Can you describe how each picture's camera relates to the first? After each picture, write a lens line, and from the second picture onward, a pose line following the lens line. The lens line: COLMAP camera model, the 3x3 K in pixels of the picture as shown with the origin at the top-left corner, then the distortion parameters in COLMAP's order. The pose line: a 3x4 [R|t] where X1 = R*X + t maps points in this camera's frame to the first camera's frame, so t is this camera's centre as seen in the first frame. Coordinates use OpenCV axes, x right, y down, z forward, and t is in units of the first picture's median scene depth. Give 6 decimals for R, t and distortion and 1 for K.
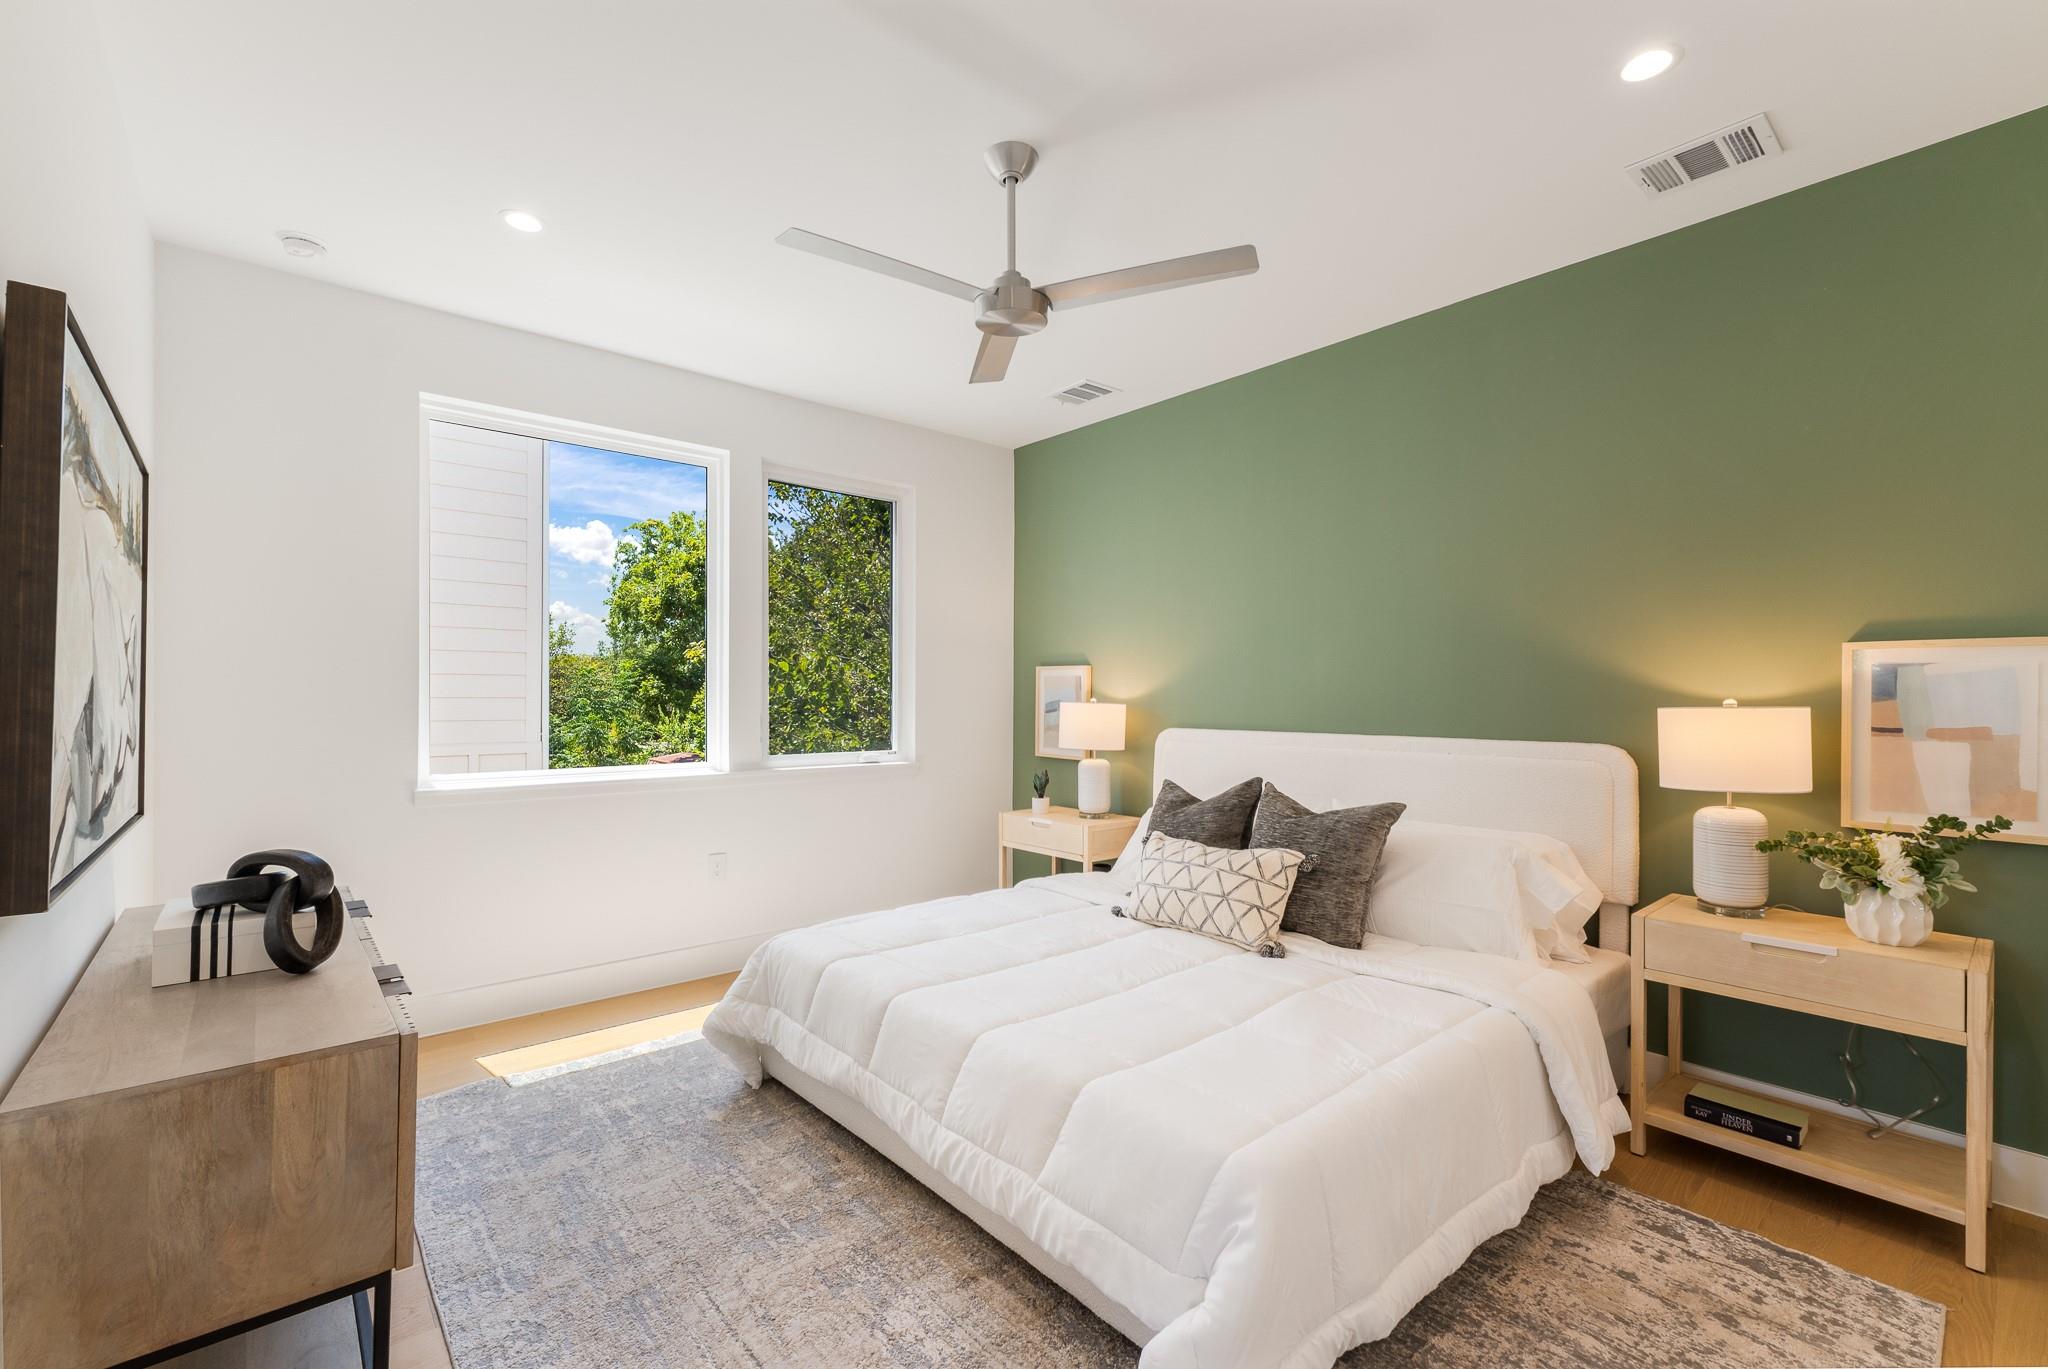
lens RADIAL K [[857.9, 0, 1016.2], [0, 857.9, 693.4], [0, 0, 1]] dist [0.010296, 0.000054]
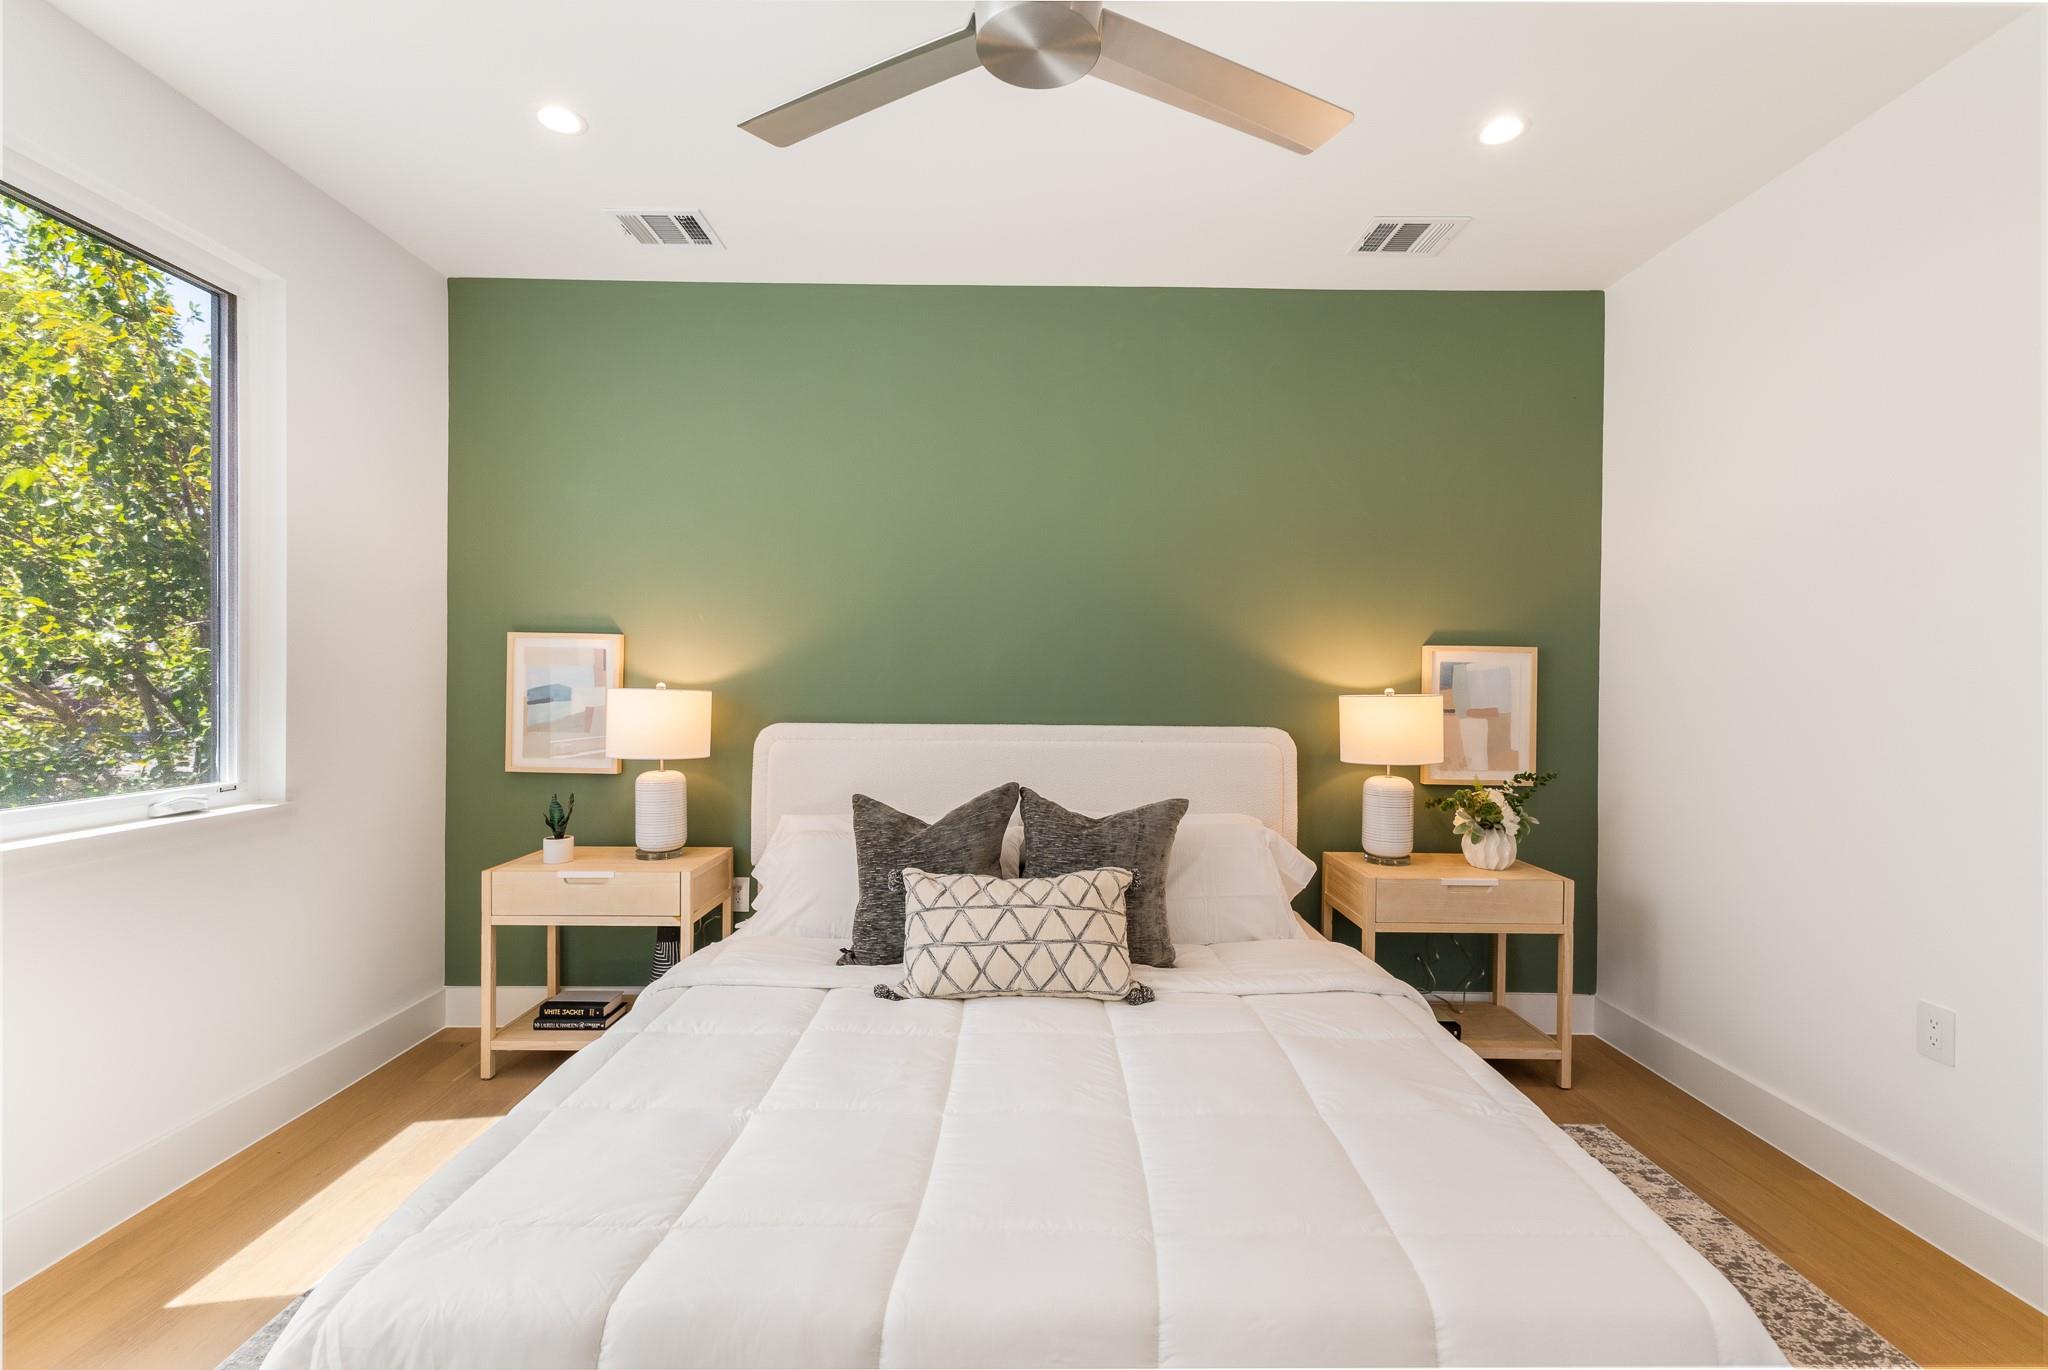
lens RADIAL K [[857.9, 0, 1027.0], [0, 857.9, 684.5], [0, 0, 1]] dist [0.010296, 0.000054]
pose [[0.650932, -0.001568, 0.759135, -0.375801], [-0.010425, 0.999885, 0.011005, -0.005832], [-0.759065, -0.015078, 0.650841, 0.516172]]
